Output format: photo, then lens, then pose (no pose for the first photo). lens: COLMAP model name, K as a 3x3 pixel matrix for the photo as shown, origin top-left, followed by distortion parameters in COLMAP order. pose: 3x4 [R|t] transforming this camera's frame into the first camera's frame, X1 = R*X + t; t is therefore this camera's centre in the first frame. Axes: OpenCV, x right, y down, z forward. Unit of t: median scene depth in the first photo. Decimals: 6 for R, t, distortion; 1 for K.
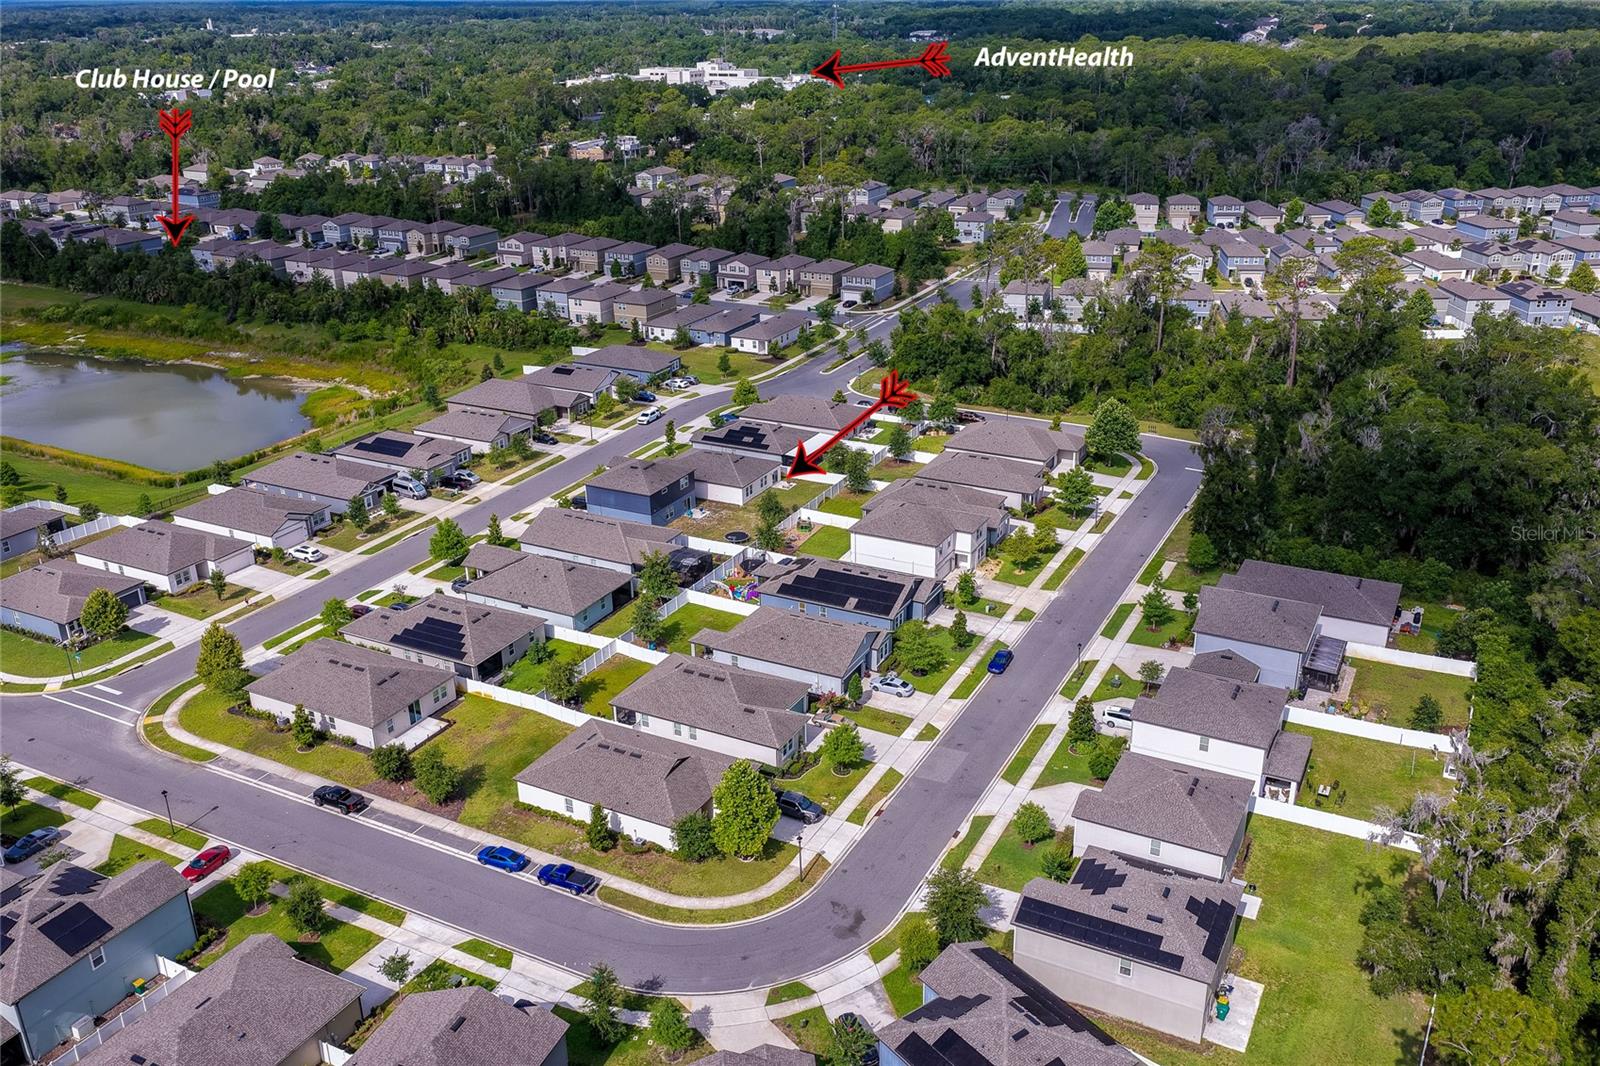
lens RADIAL K [[1324.4, 0, 808.1], [0, 1324.4, 559.8], [0, 0, 1]] dist [-0.000253, 0.049986]
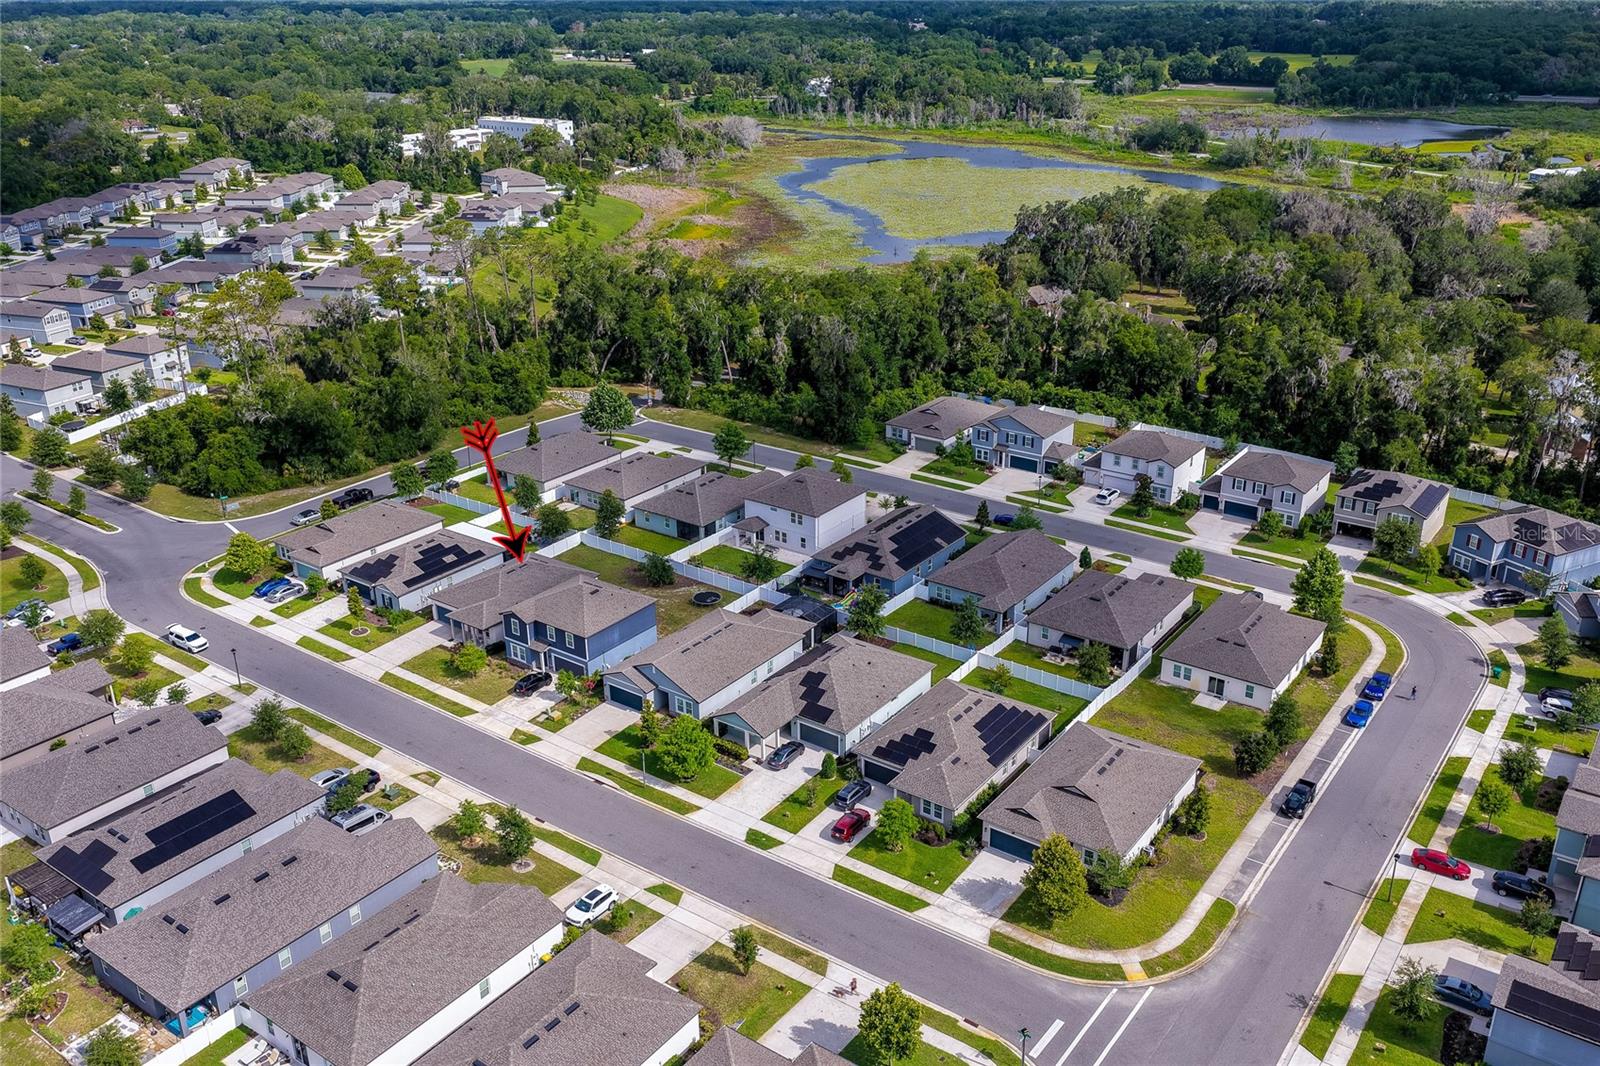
lens RADIAL K [[1324.4, 0, 808.1], [0, 1324.4, 559.8], [0, 0, 1]] dist [-0.000253, 0.049986]
pose [[0.148194, -0.382305, 0.912075, -1.033011], [0.398285, 0.867232, 0.298795, -0.340477], [-0.905211, 0.318987, 0.280785, 0.840497]]
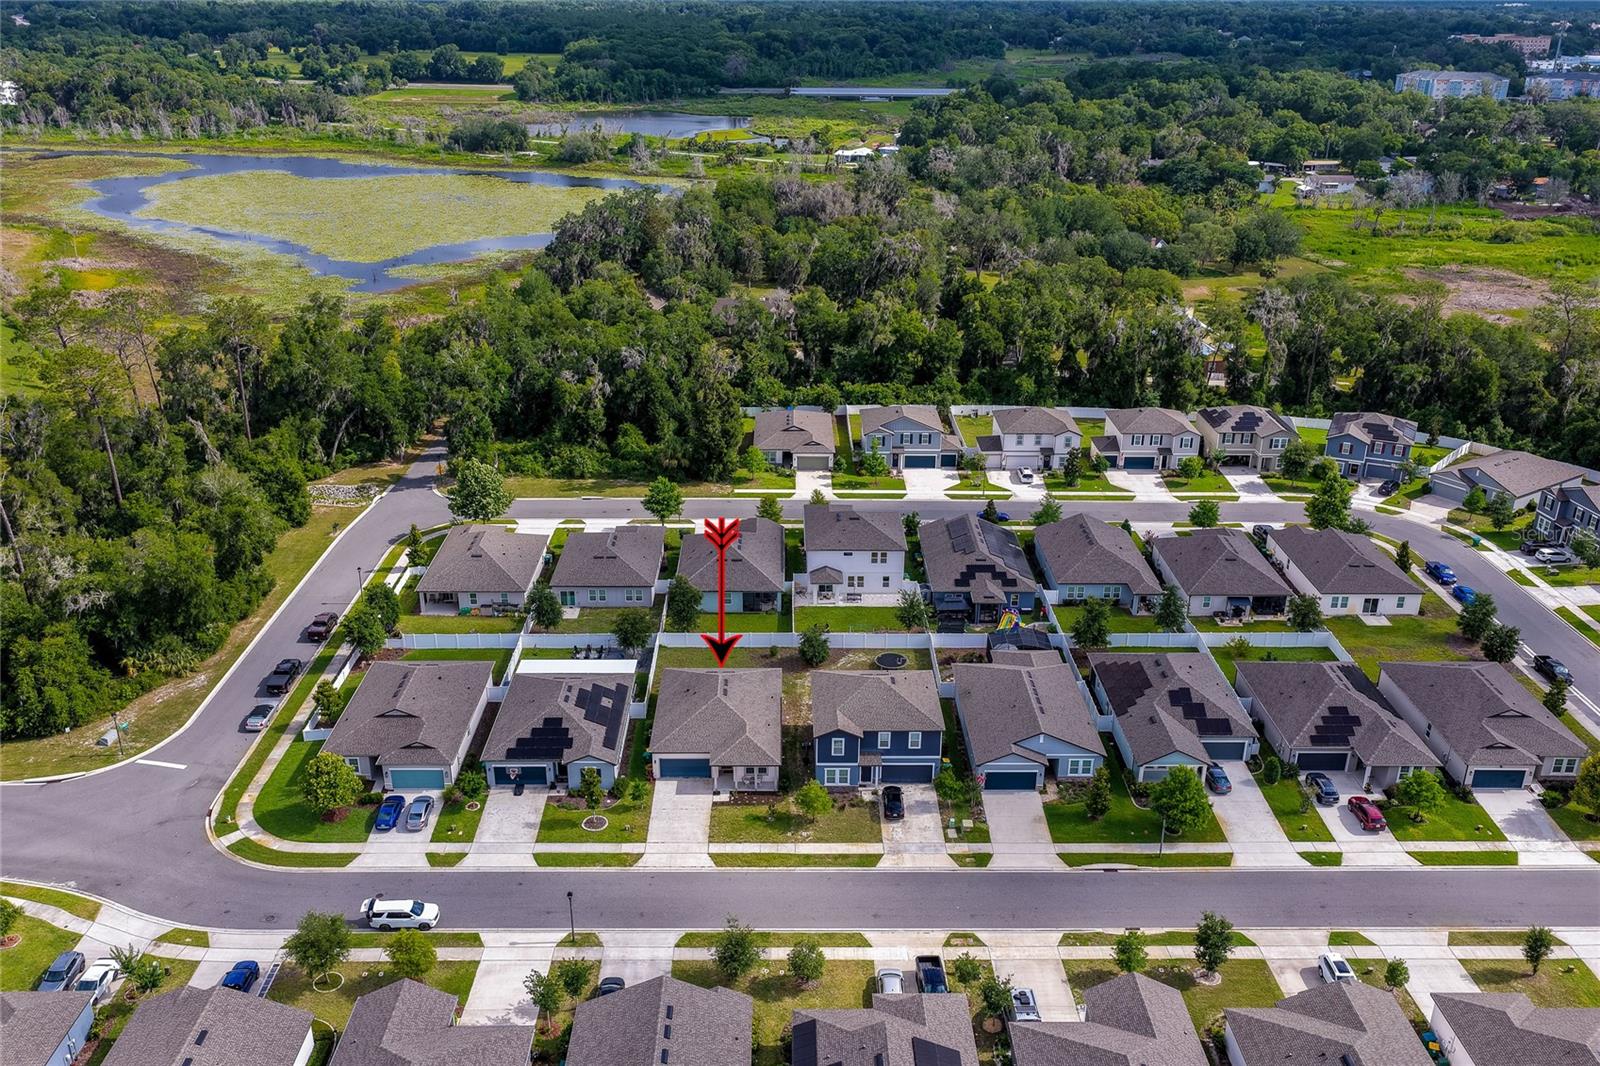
lens RADIAL K [[1324.4, 0, 808.1], [0, 1324.4, 559.8], [0, 0, 1]] dist [-0.000253, 0.049986]
pose [[-0.476578, -0.342503, 0.809670, -0.803393], [0.346811, 0.773049, 0.531147, -0.620053], [-0.807834, 0.533935, -0.249635, 1.484253]]
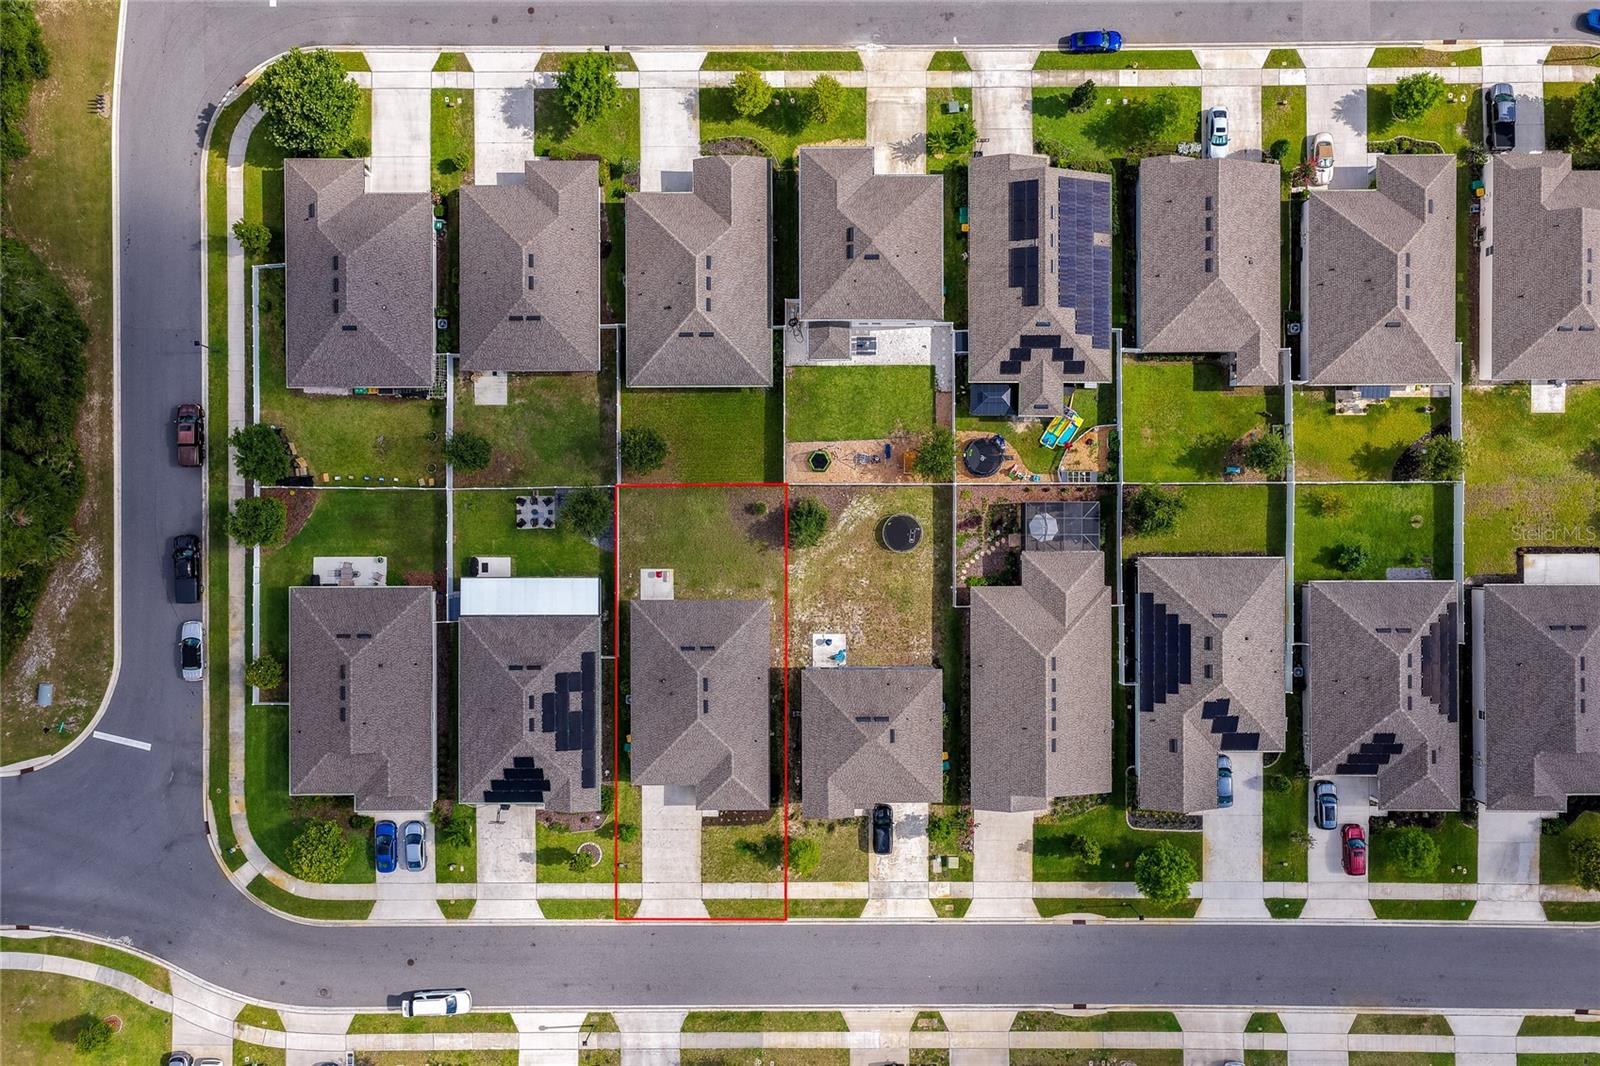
lens RADIAL K [[1324.4, 0, 808.1], [0, 1324.4, 559.8], [0, 0, 1]] dist [-0.000253, 0.049986]
pose [[-0.463200, -0.886048, 0.019116, -0.069691], [0.361671, -0.169291, 0.916807, -0.787154], [-0.809098, 0.431578, 0.398873, 0.961276]]
